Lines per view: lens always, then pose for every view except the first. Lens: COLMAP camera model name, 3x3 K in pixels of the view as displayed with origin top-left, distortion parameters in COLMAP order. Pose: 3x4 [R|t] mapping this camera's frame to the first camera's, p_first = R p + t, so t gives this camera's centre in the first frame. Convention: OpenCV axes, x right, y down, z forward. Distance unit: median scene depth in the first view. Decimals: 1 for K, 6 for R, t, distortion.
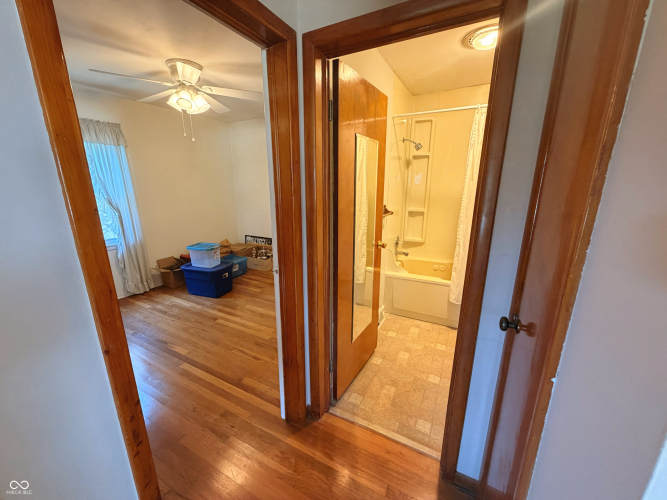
lens RADIAL K [[266.1, 0, 331.0], [0, 266.1, 249.9], [0, 0, 1]] dist [0.000085, 0.000113]
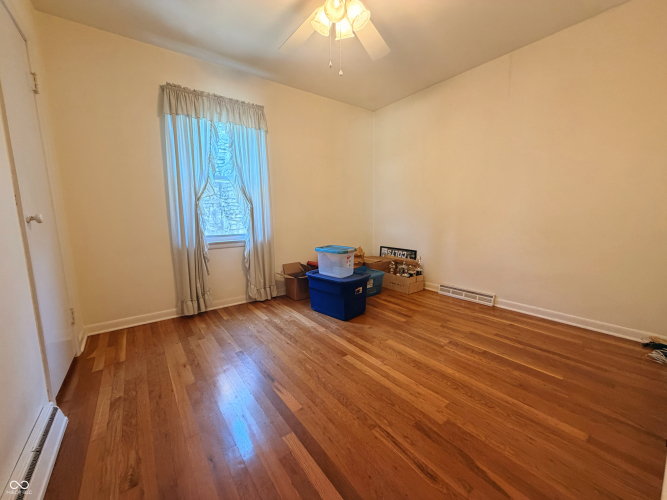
lens RADIAL K [[266.1, 0, 331.0], [0, 266.1, 249.9], [0, 0, 1]] dist [0.000085, 0.000113]
pose [[0.903090, 0.047028, -0.426869, -0.170641], [-0.093872, 0.991566, -0.089357, 0.060532], [0.419067, 0.120768, 0.899888, 0.324619]]
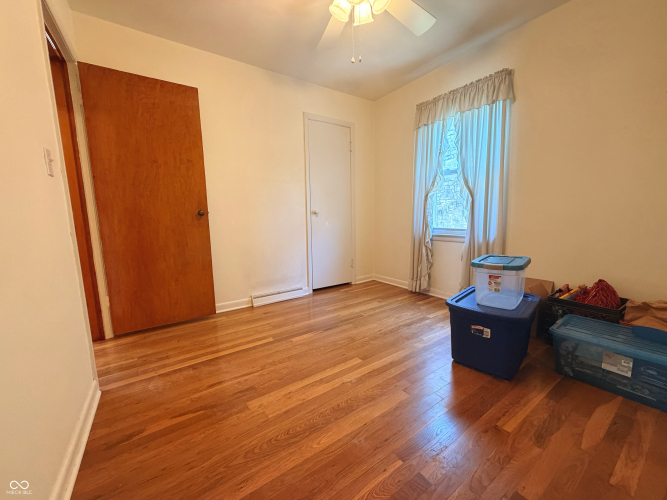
lens RADIAL K [[266.2, 0, 334.0], [0, 266.2, 252.6], [0, 0, 1]] dist [0.000961, 0.000099]
pose [[-0.458169, 0.132031, -0.879005, 0.086986], [-0.202767, 0.947307, 0.247980, -0.090770], [0.865429, 0.291850, -0.407255, 0.967065]]
